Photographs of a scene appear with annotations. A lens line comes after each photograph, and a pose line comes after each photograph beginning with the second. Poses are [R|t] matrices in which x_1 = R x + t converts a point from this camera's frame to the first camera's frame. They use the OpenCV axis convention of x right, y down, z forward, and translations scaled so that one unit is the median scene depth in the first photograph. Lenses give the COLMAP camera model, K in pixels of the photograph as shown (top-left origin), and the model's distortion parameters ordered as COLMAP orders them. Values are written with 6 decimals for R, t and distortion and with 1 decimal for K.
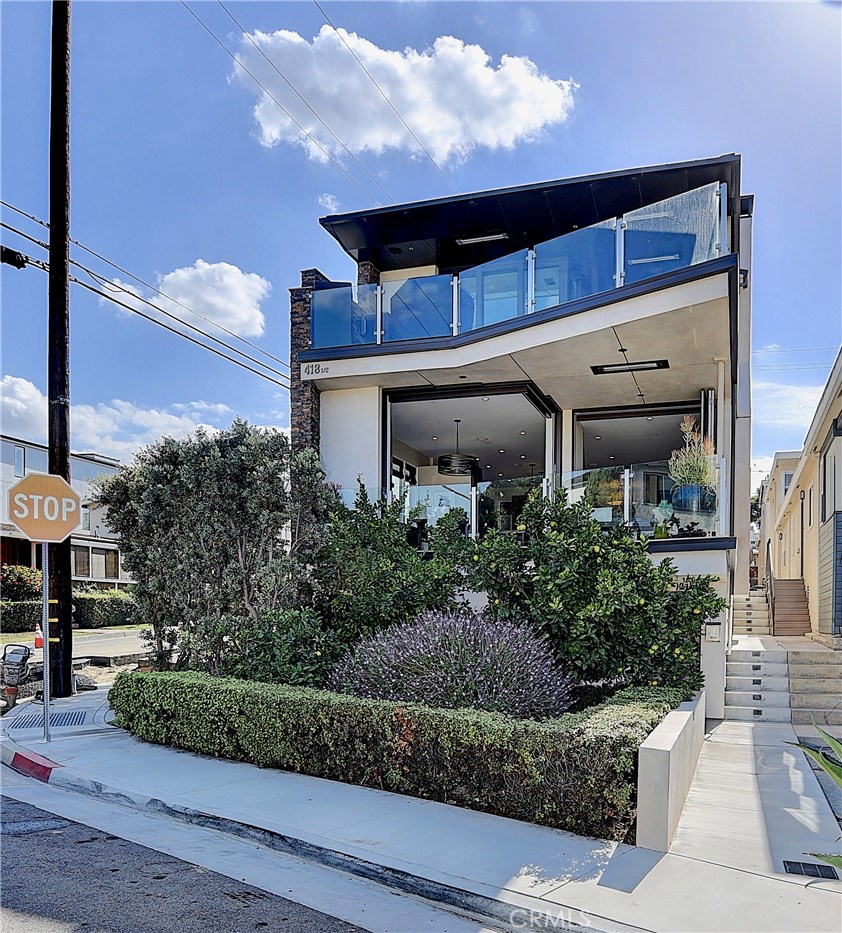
lens RADIAL K [[861.8, 0, 421.0], [0, 861.8, 466.5], [0, 0, 1]] dist [-0.001457, 0.005694]
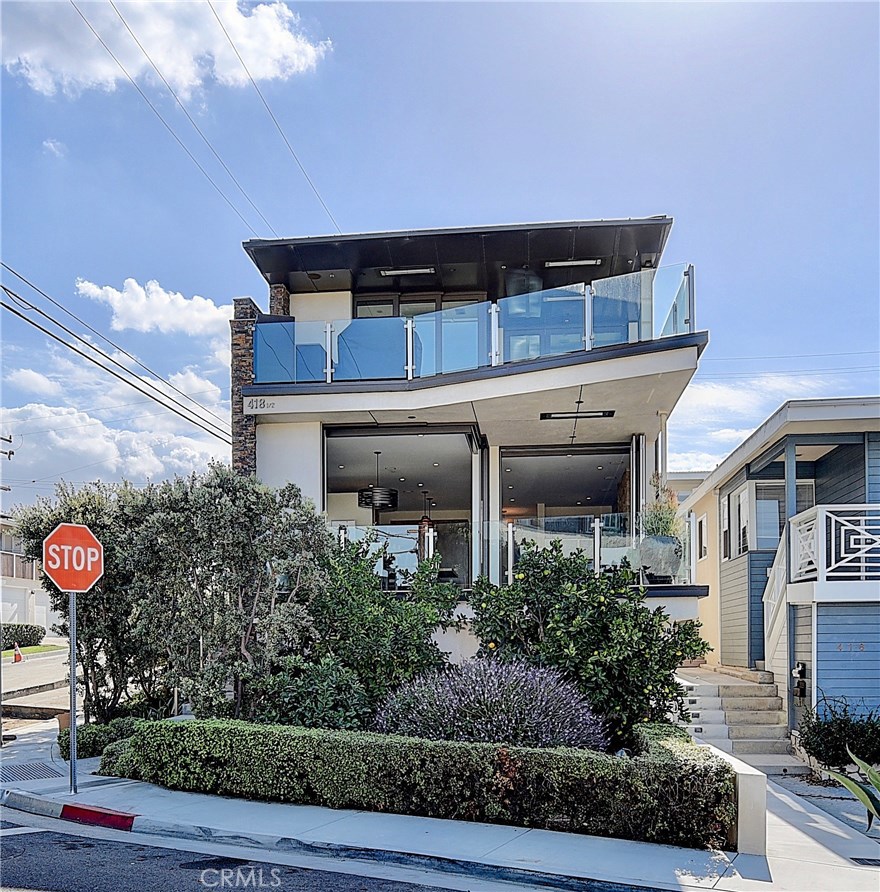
lens RADIAL K [[911.1, 0, 440.0], [0, 911.1, 446.0], [0, 0, 1]] dist [-0.006999, 0.005021]
pose [[0.986483, 0.024563, 0.162010, -0.133859], [-0.016915, 0.998684, -0.048420, -0.027366], [-0.162986, 0.045025, 0.985600, -0.088545]]
